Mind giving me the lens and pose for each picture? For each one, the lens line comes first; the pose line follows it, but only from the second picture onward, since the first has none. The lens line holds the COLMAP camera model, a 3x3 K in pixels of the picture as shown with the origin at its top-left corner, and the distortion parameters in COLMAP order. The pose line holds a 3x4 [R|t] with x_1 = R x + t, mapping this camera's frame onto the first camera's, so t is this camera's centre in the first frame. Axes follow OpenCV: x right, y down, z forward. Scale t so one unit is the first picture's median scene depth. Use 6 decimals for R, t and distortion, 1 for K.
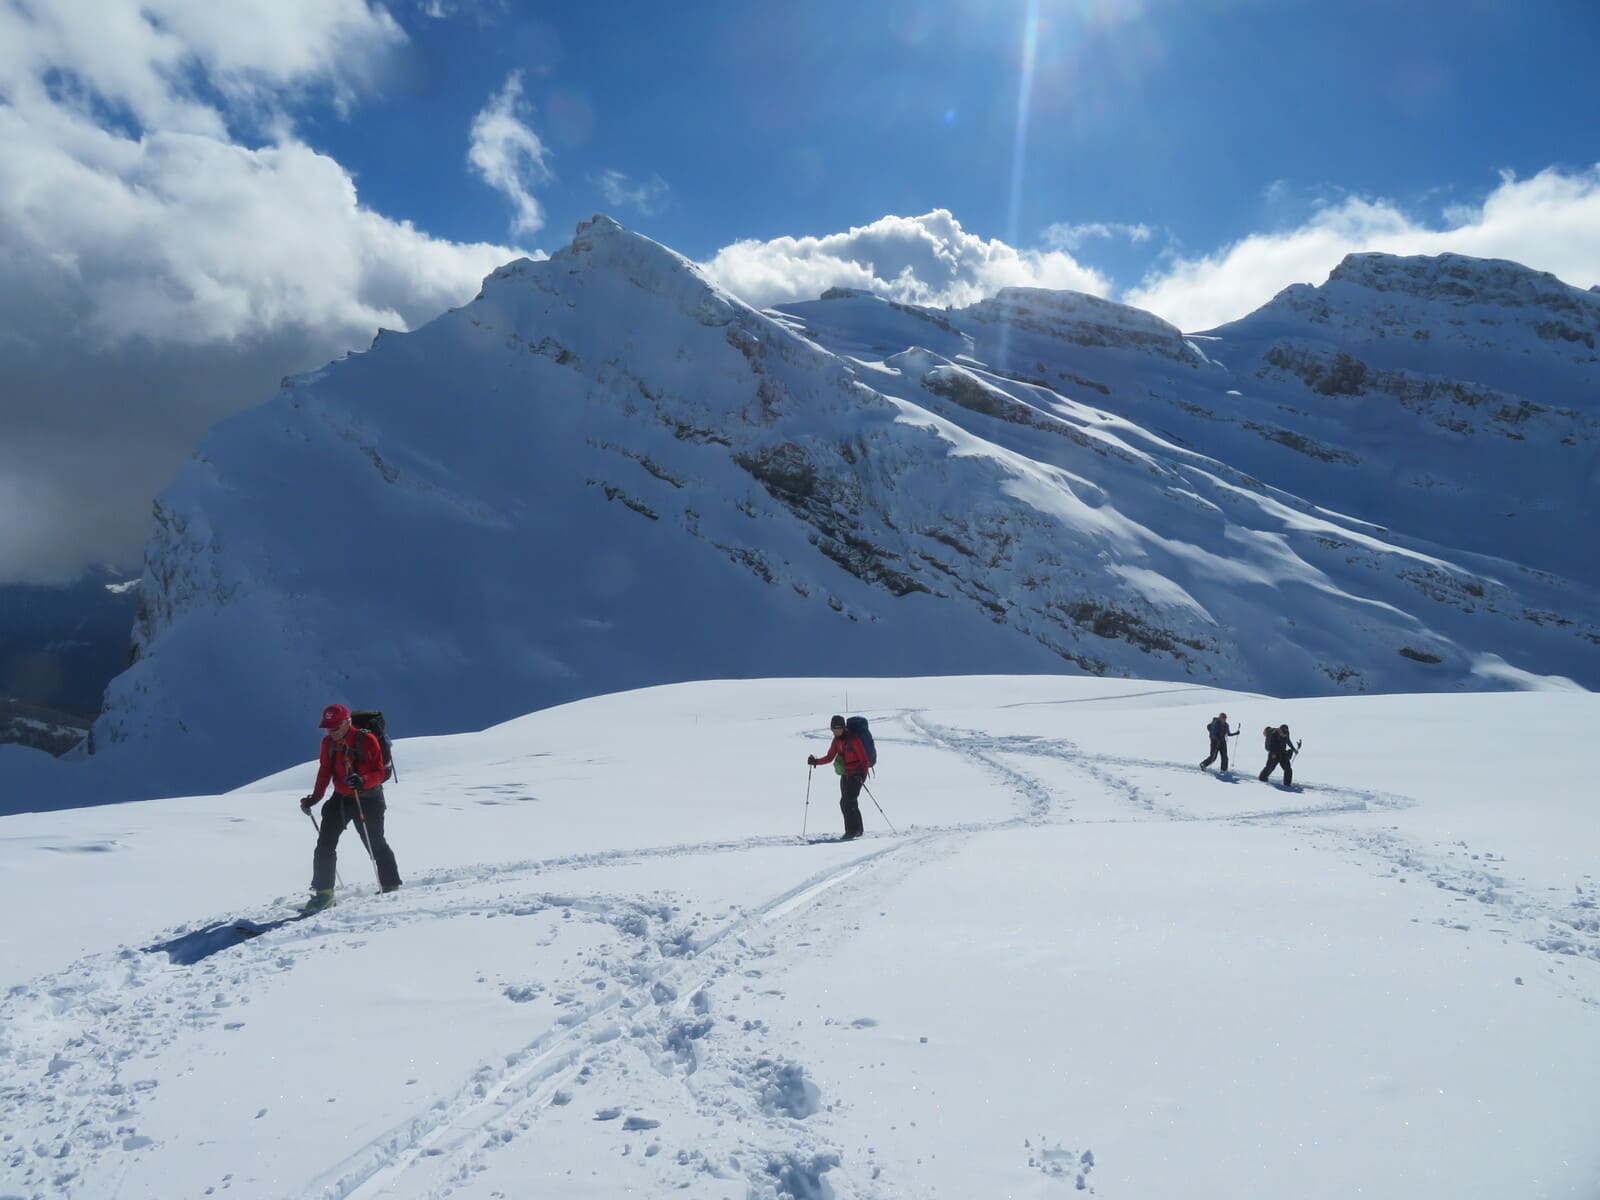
lens RADIAL K [[1152.7, 0, 800.0], [0, 1152.7, 600.0], [0, 0, 1]] dist [-0.007334, 0.001591]
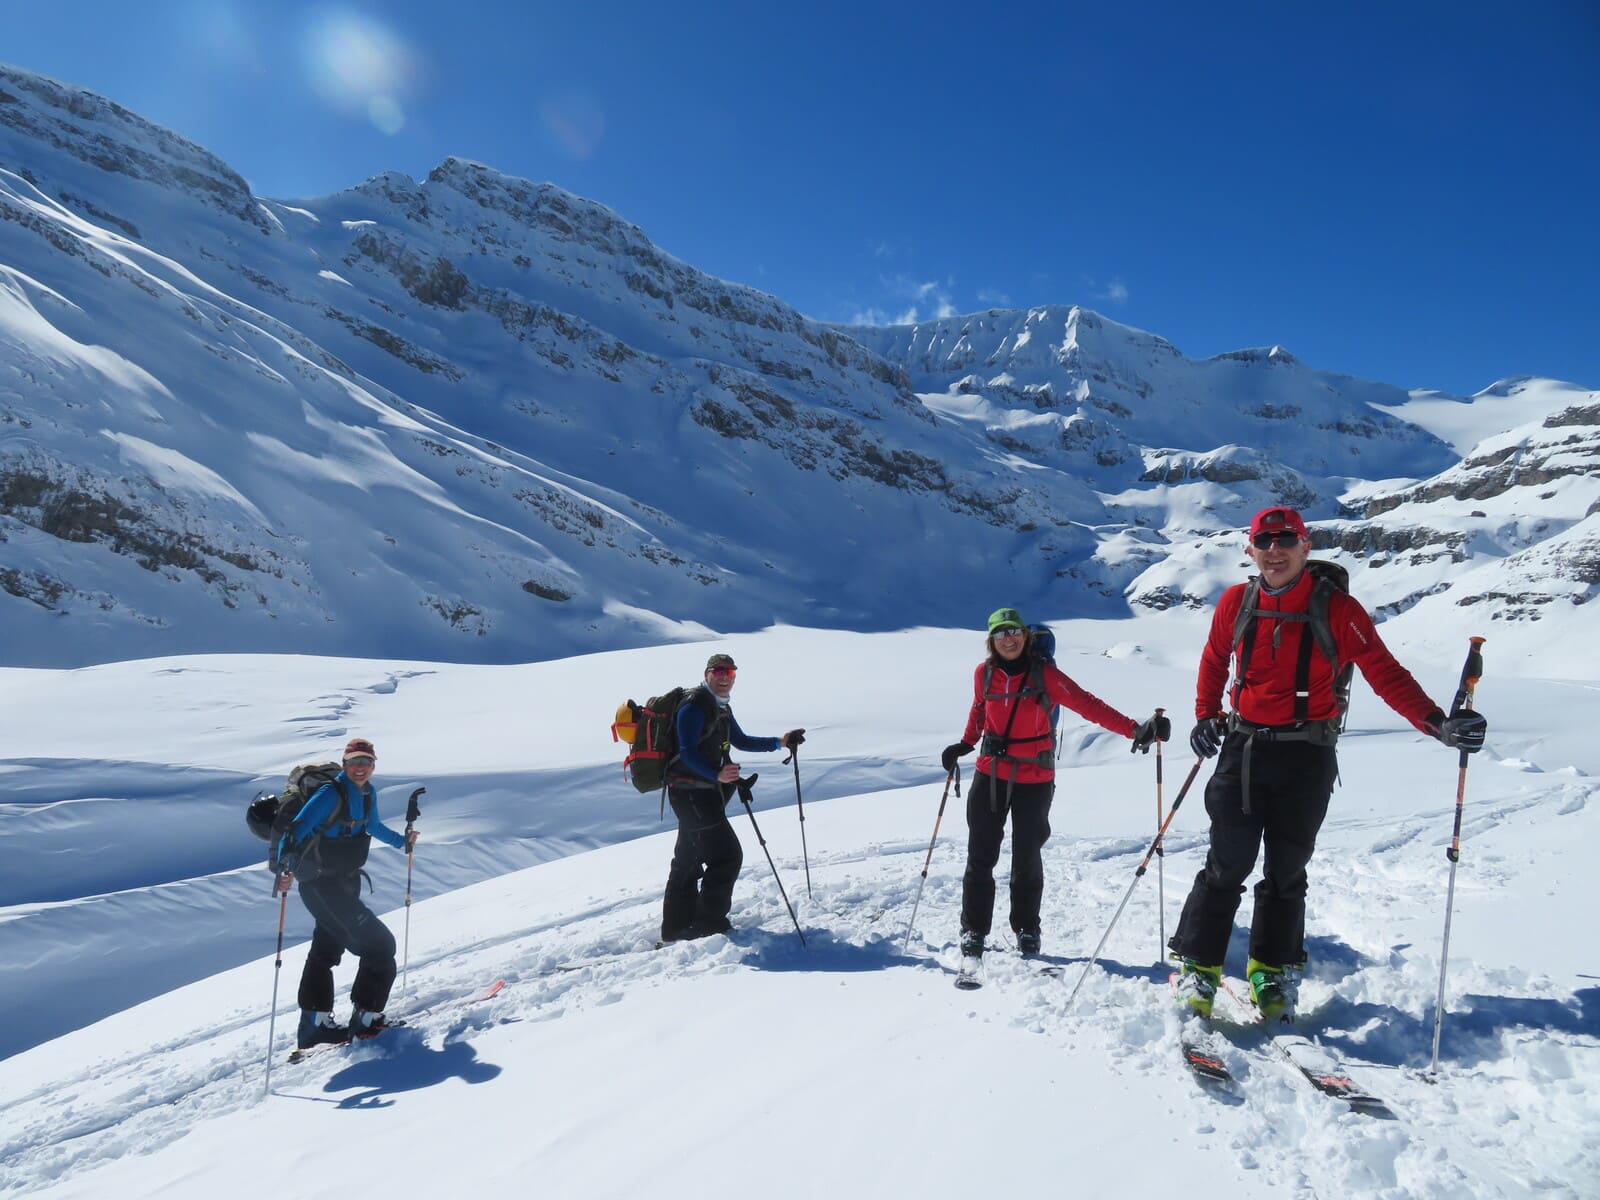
lens RADIAL K [[1152.7, 0, 800.0], [0, 1152.7, 600.0], [0, 0, 1]] dist [-0.007334, 0.001591]
pose [[0.723263, 0.009280, 0.690511, 0.072892], [-0.030043, 0.999386, 0.018037, 0.021450], [-0.689919, -0.033790, 0.723097, 0.188611]]
